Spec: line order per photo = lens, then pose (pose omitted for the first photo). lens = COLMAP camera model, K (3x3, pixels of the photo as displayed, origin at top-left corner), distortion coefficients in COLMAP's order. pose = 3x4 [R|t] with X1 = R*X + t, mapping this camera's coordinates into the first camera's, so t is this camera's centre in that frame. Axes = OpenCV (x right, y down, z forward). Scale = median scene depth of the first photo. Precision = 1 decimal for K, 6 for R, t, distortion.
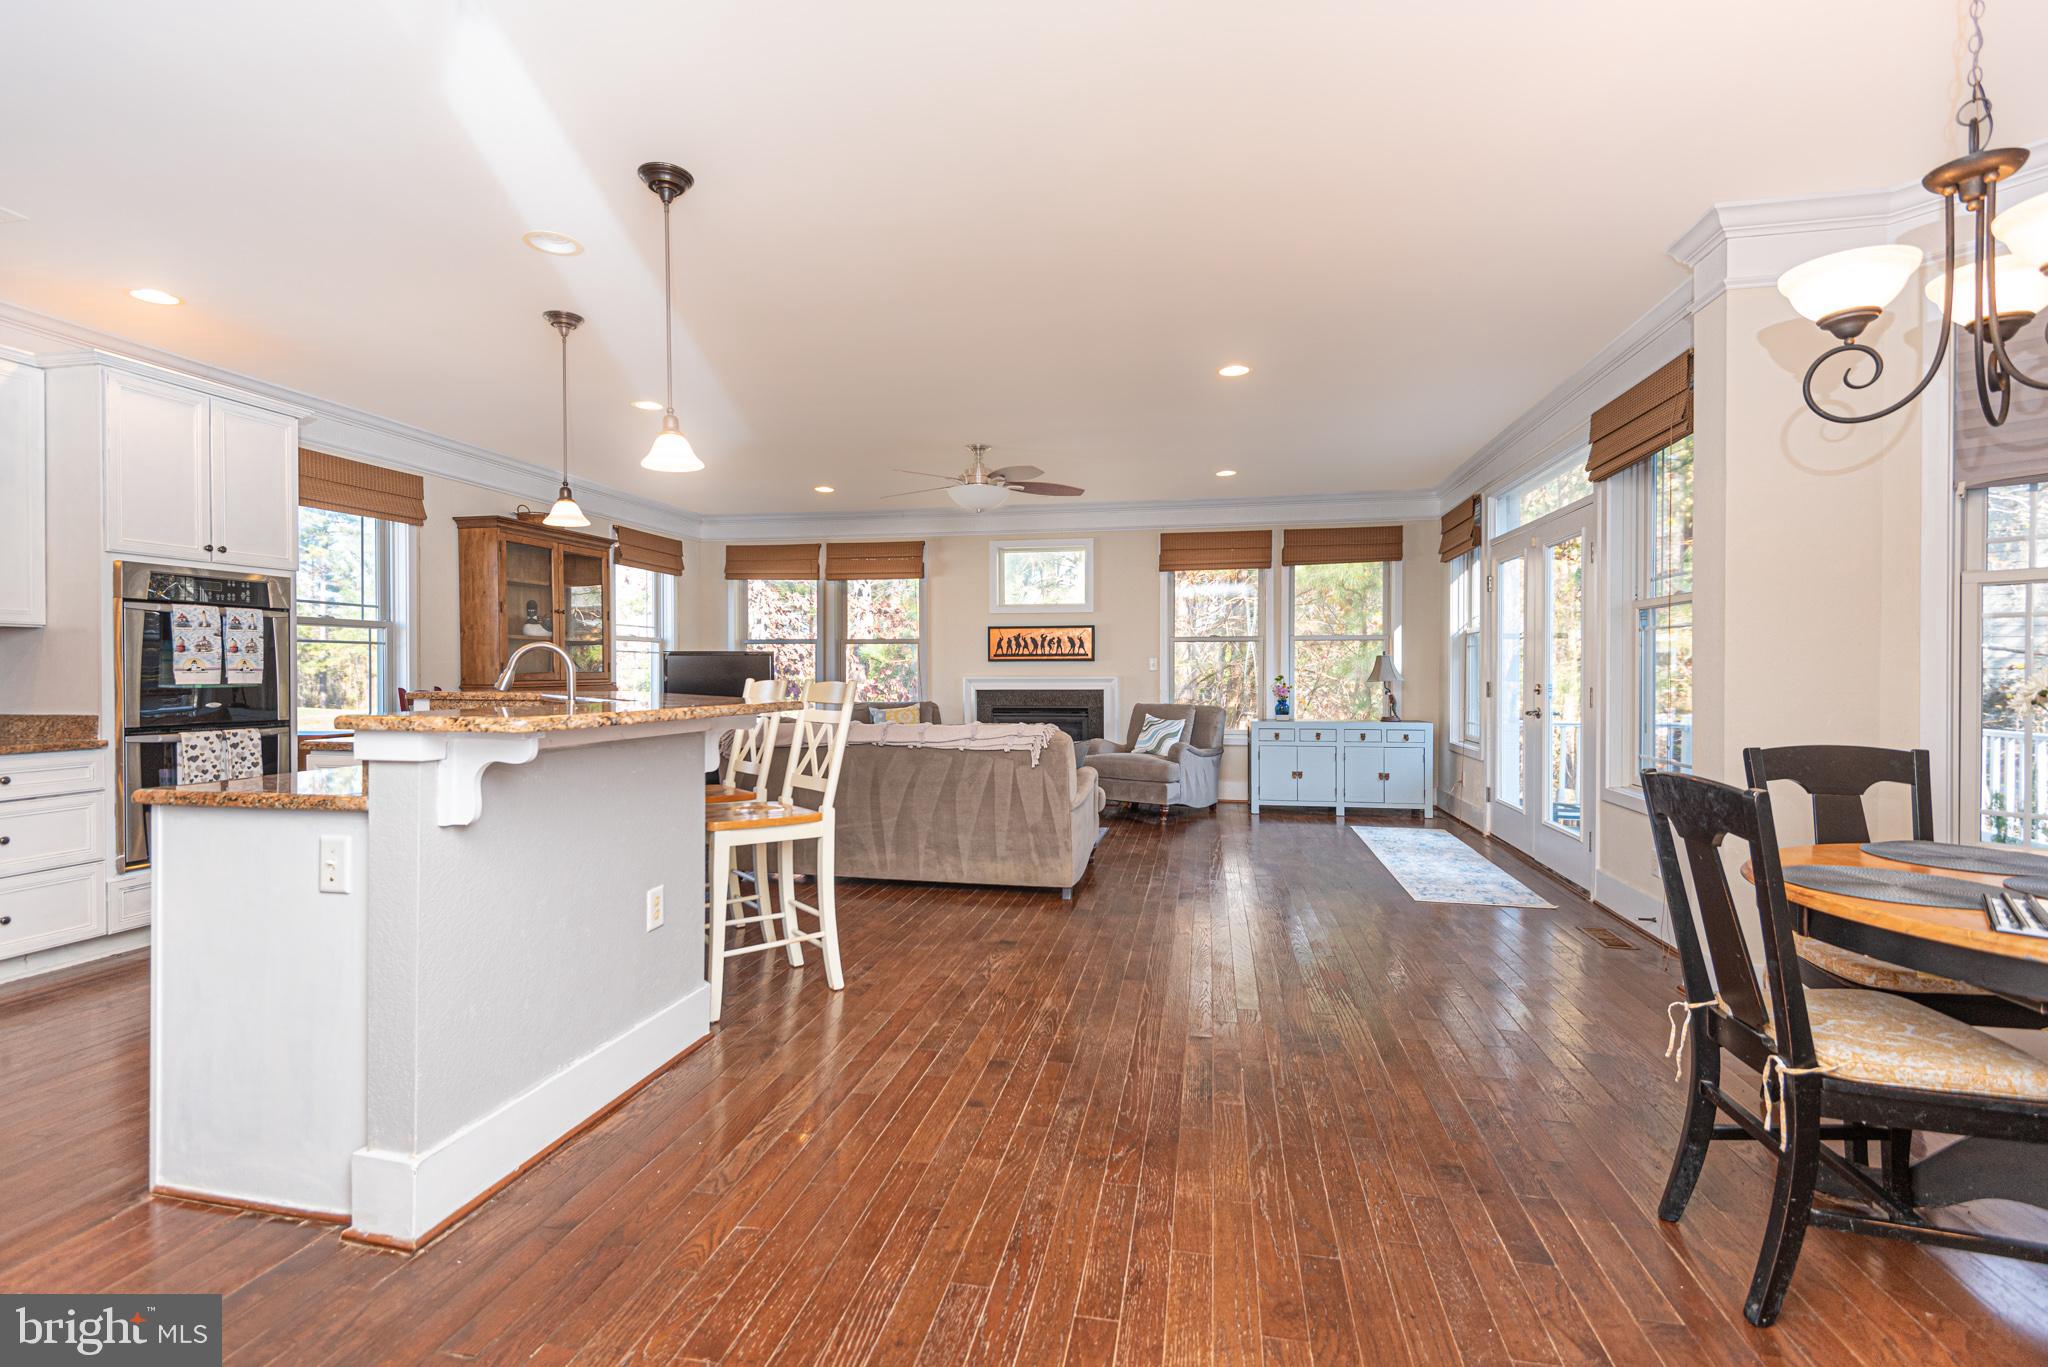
lens RADIAL K [[967.8, 0, 1014.0], [0, 967.8, 681.4], [0, 0, 1]] dist [-0.004804, -0.000634]
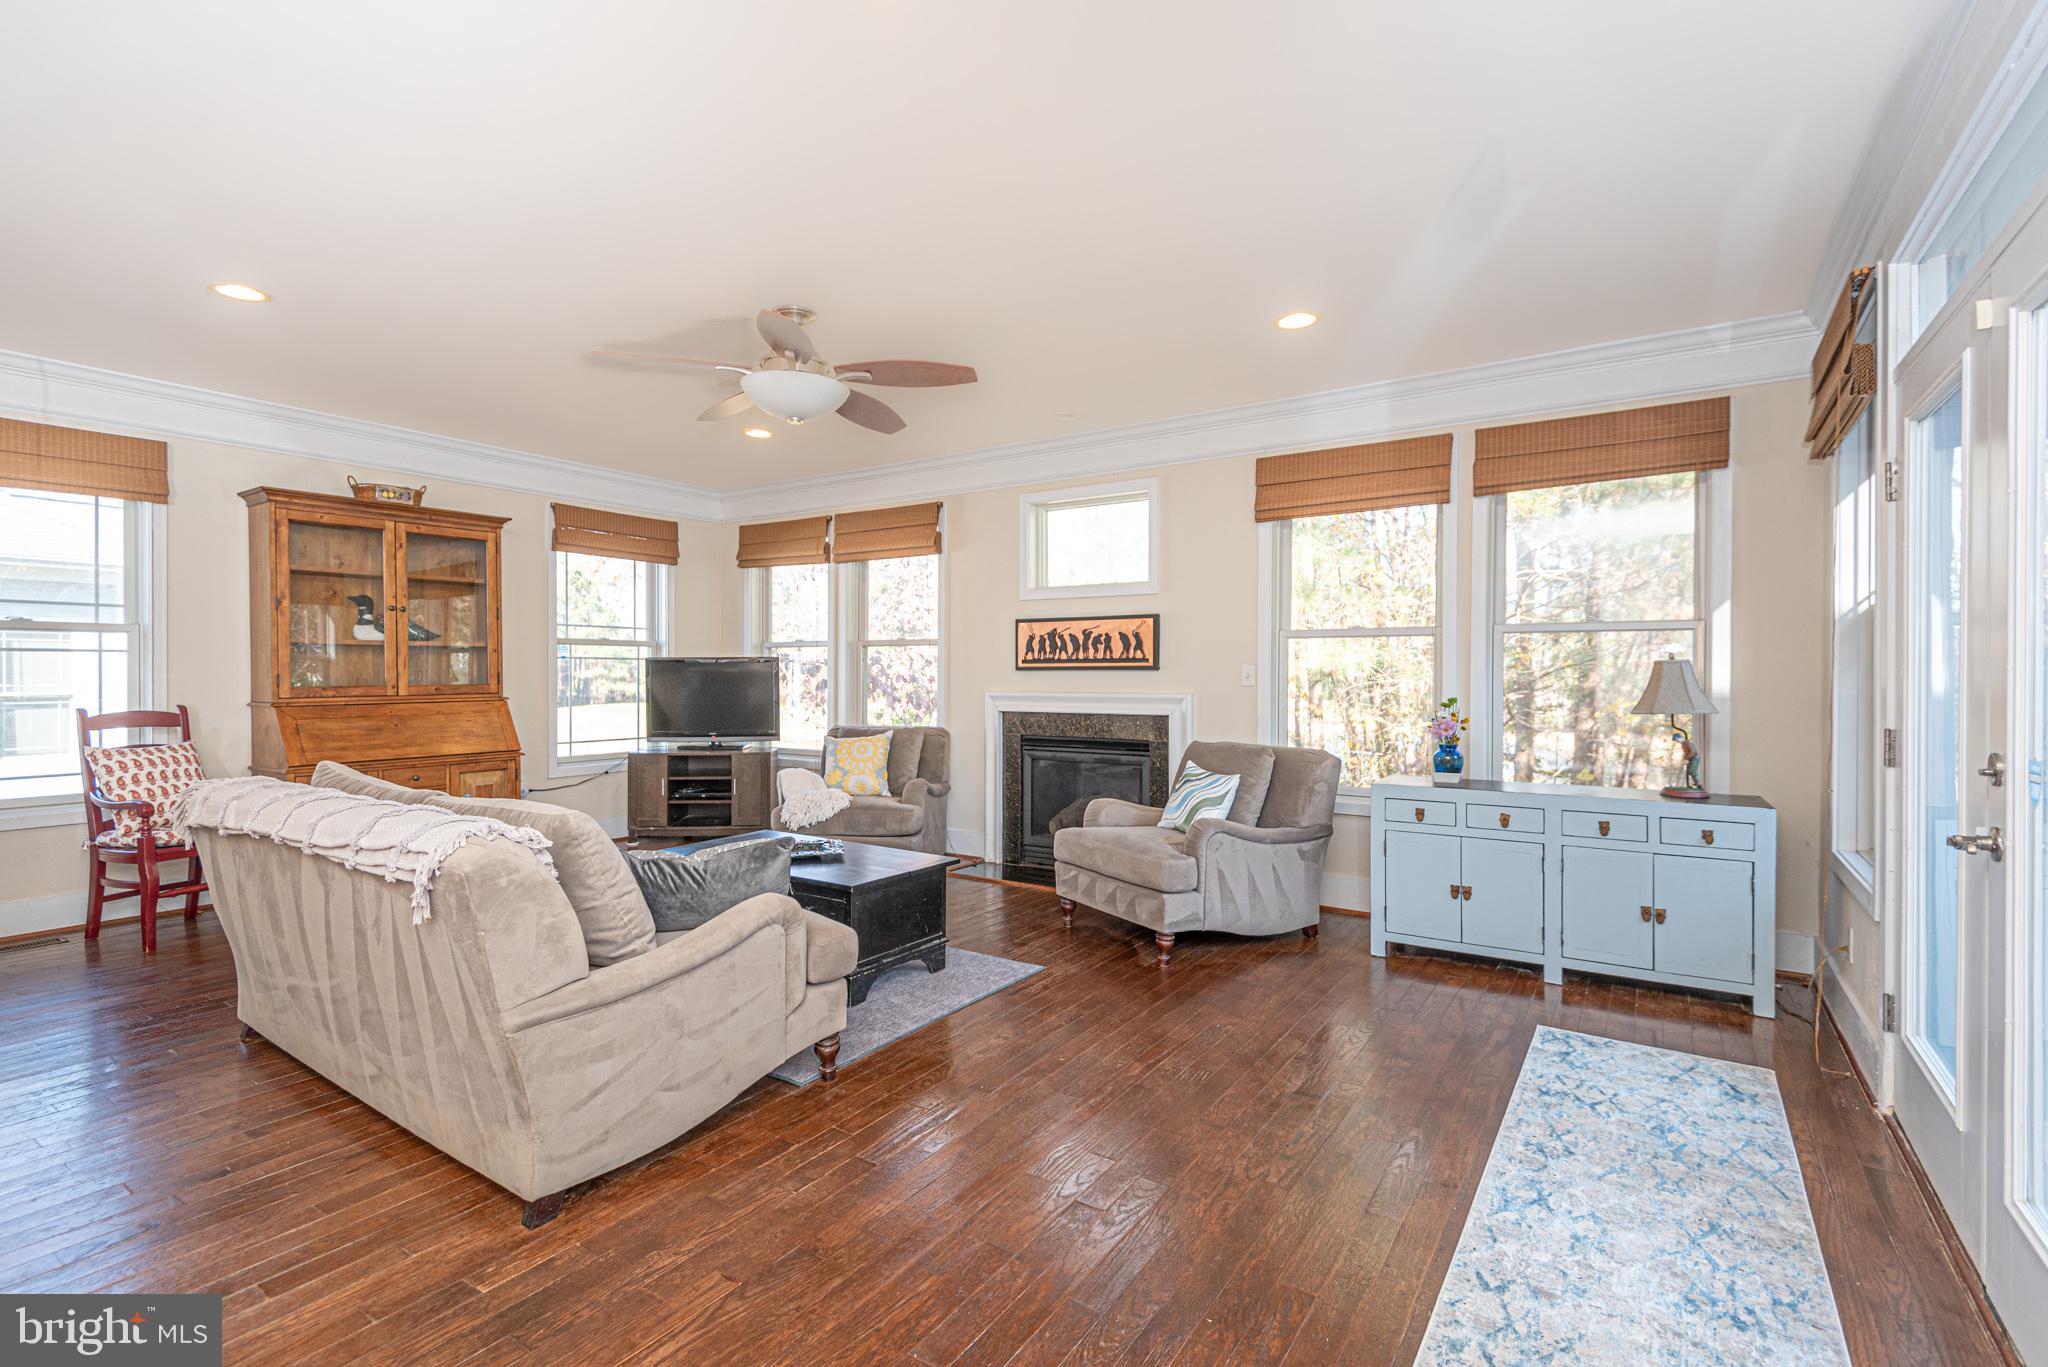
lens RADIAL K [[949.6, 0, 1020.2], [0, 949.6, 676.8], [0, 0, 1]] dist [0.004125, 0.000198]
pose [[0.920759, 0.003490, -0.390115, 0.463169], [-0.005872, 0.999971, -0.004913, -0.024803], [0.390087, 0.006815, 0.920753, 0.744130]]
